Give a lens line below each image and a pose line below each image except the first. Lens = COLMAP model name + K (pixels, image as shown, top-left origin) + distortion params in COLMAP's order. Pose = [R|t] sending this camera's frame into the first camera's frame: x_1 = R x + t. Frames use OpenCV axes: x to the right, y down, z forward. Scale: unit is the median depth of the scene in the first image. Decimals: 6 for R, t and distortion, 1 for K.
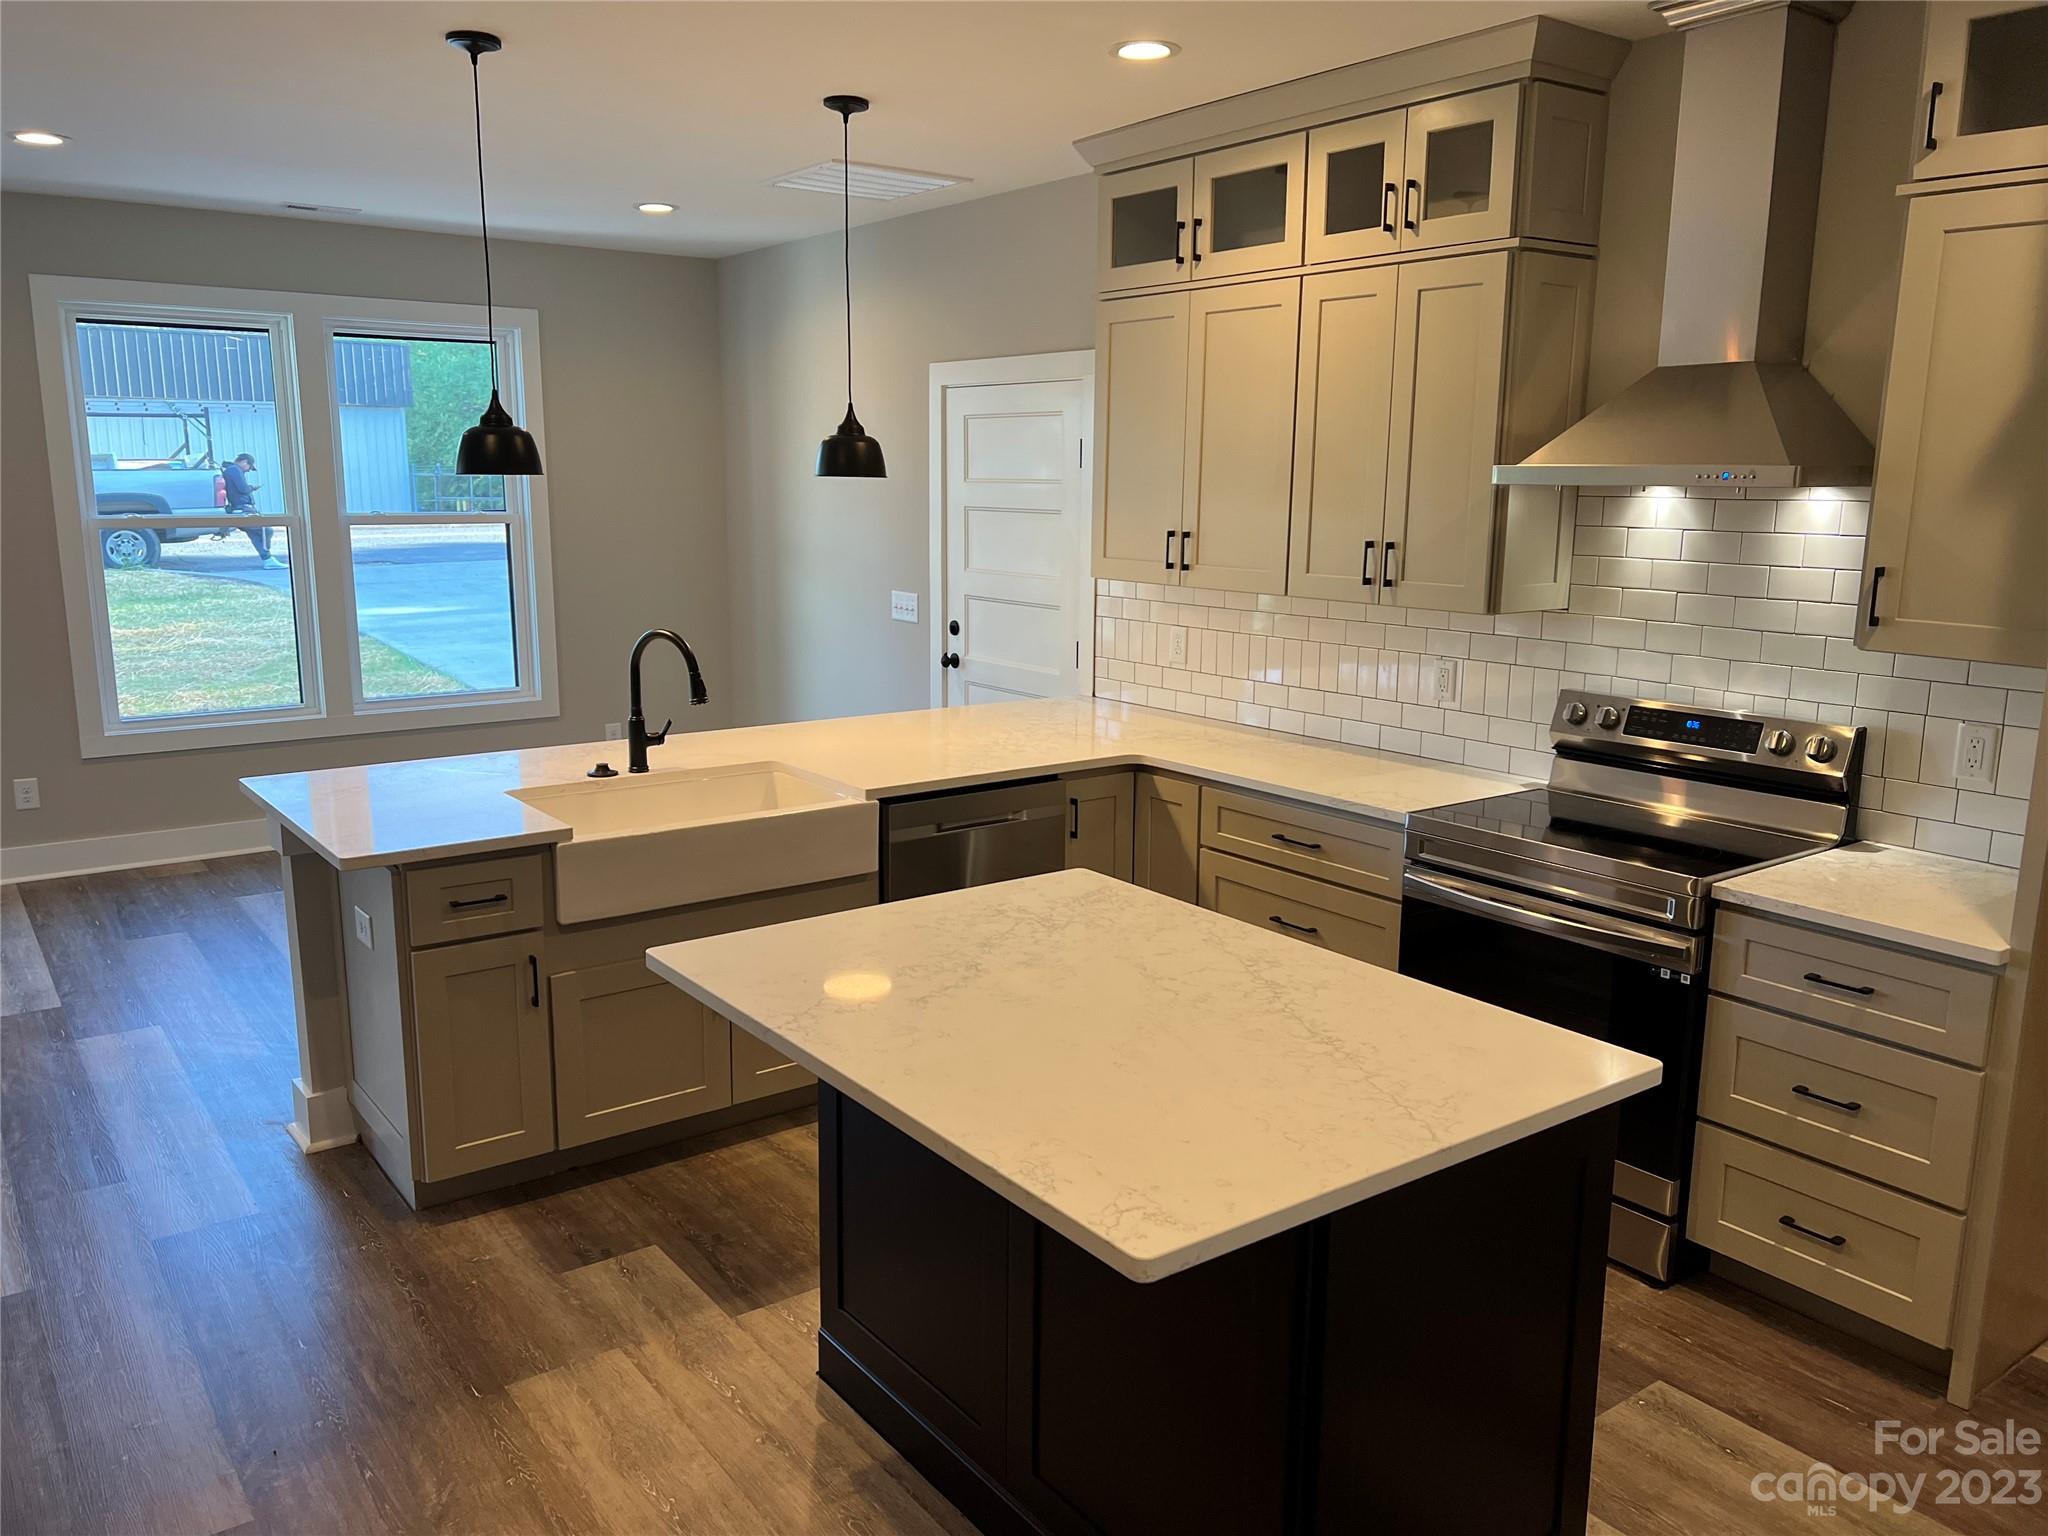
lens RADIAL K [[1543.8, 0, 1027.4], [0, 1543.8, 785.2], [0, 0, 1]] dist [0.005928, -0.034776]
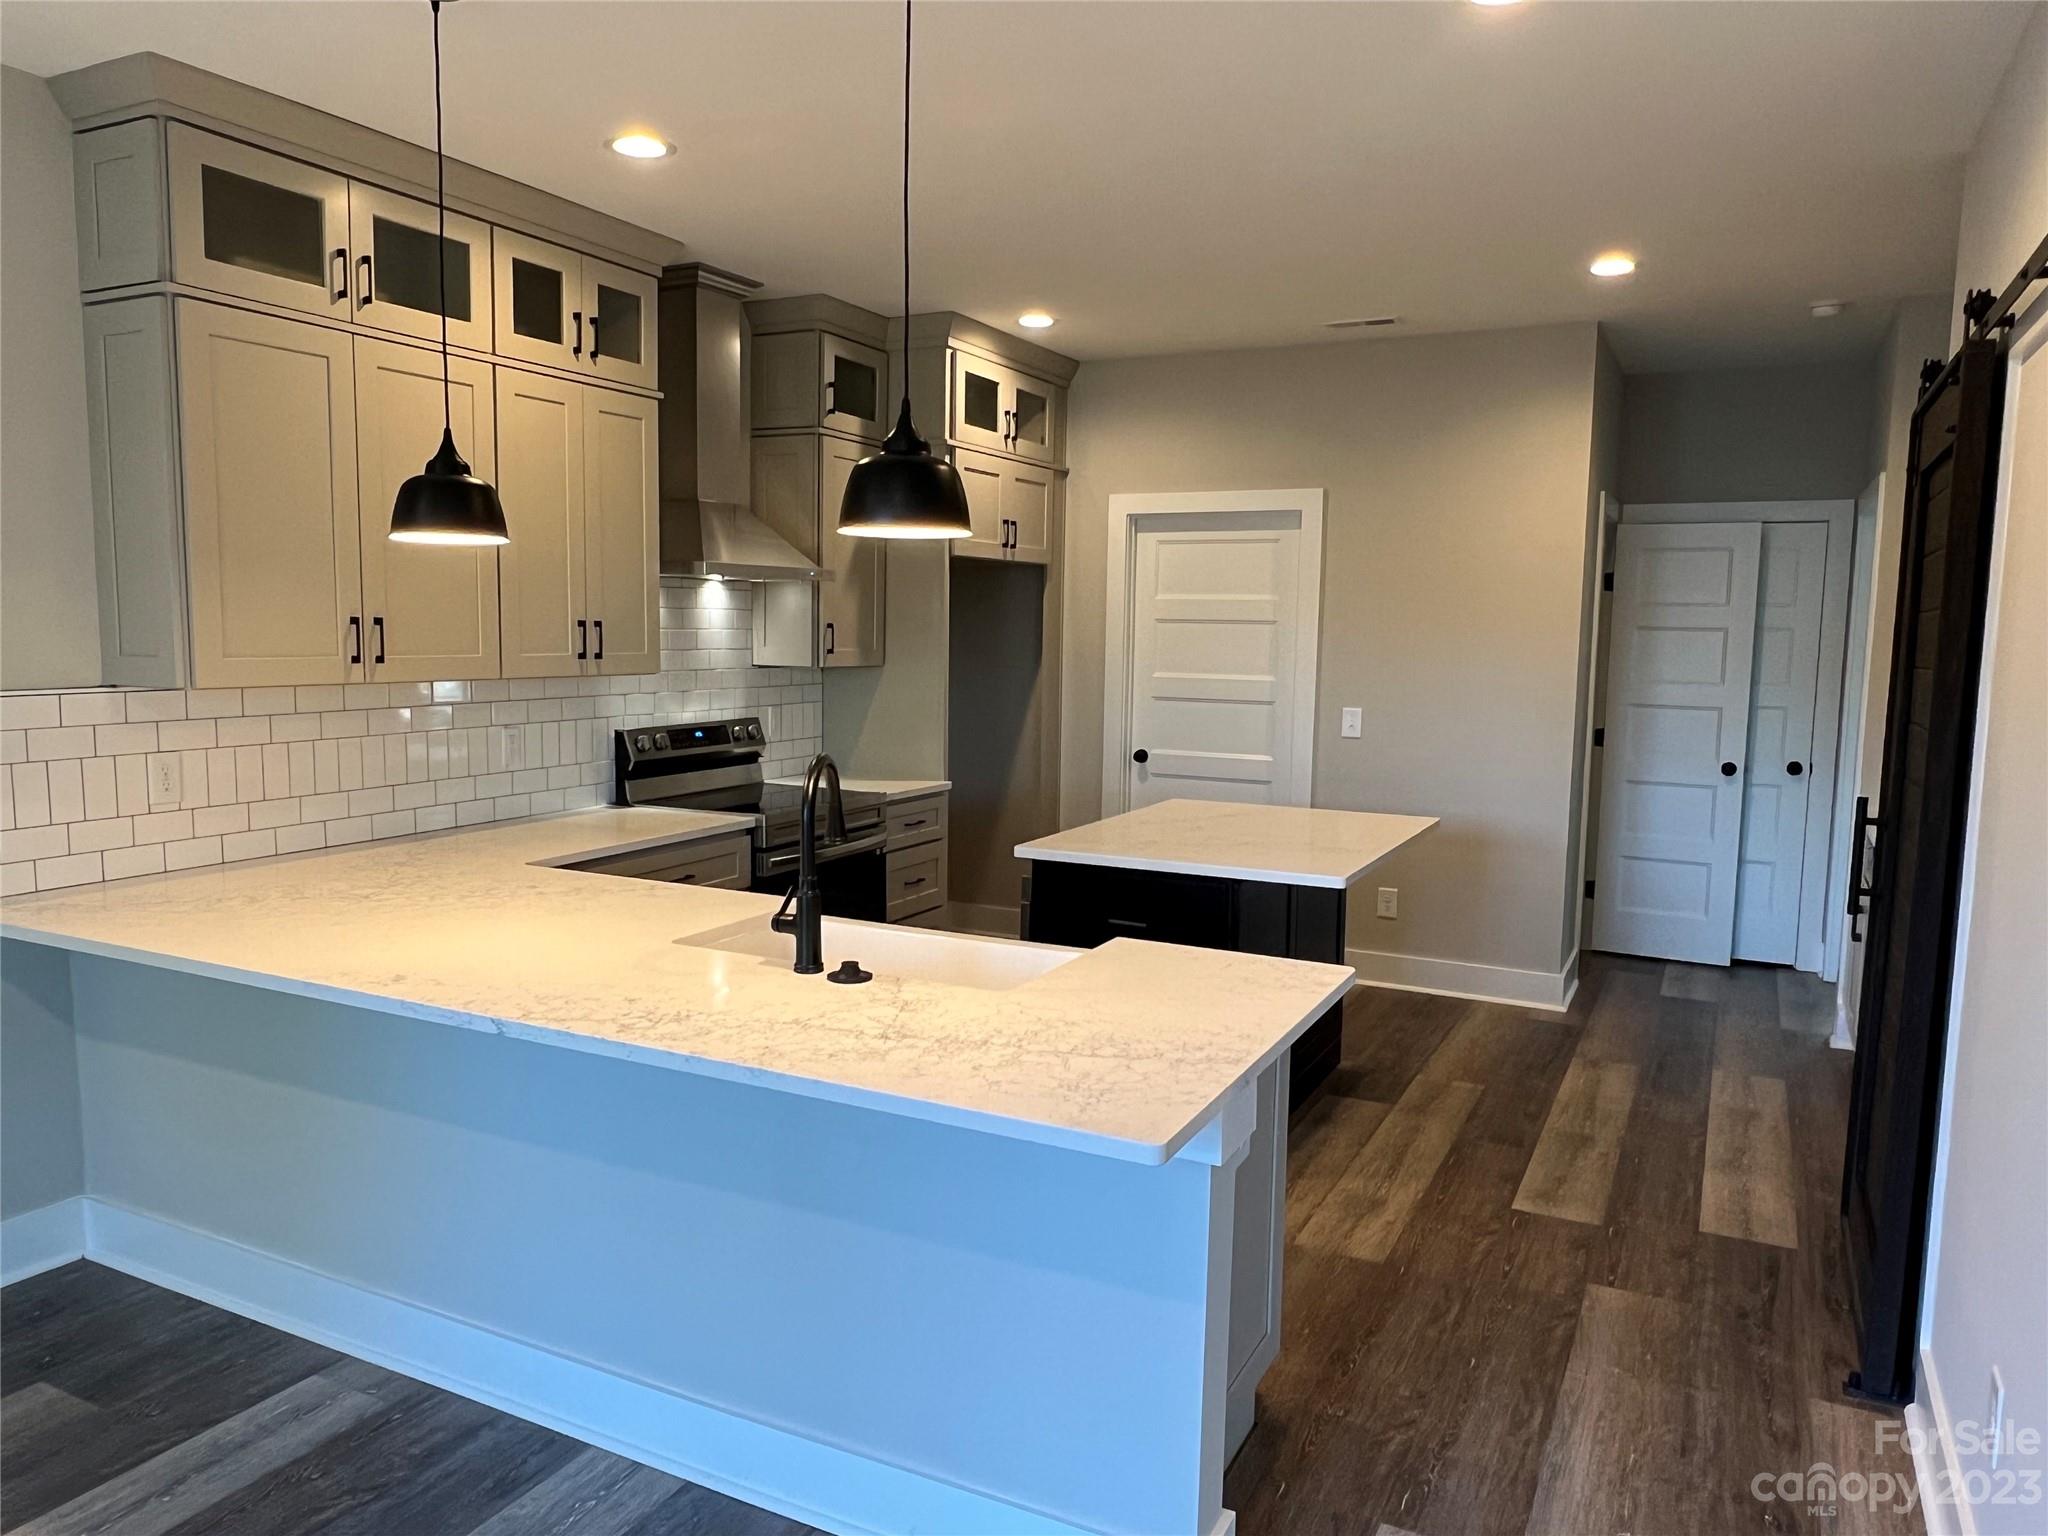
lens RADIAL K [[1466.4, 0, 1024.0], [0, 1466.4, 768.0], [0, 0, 1]] dist [-0.009371, -0.004594]
pose [[-0.458685, -0.103355, 0.882568, -0.878925], [0.156048, 0.968409, 0.194508, -0.211279], [-0.874790, 0.226941, -0.428066, 1.198885]]
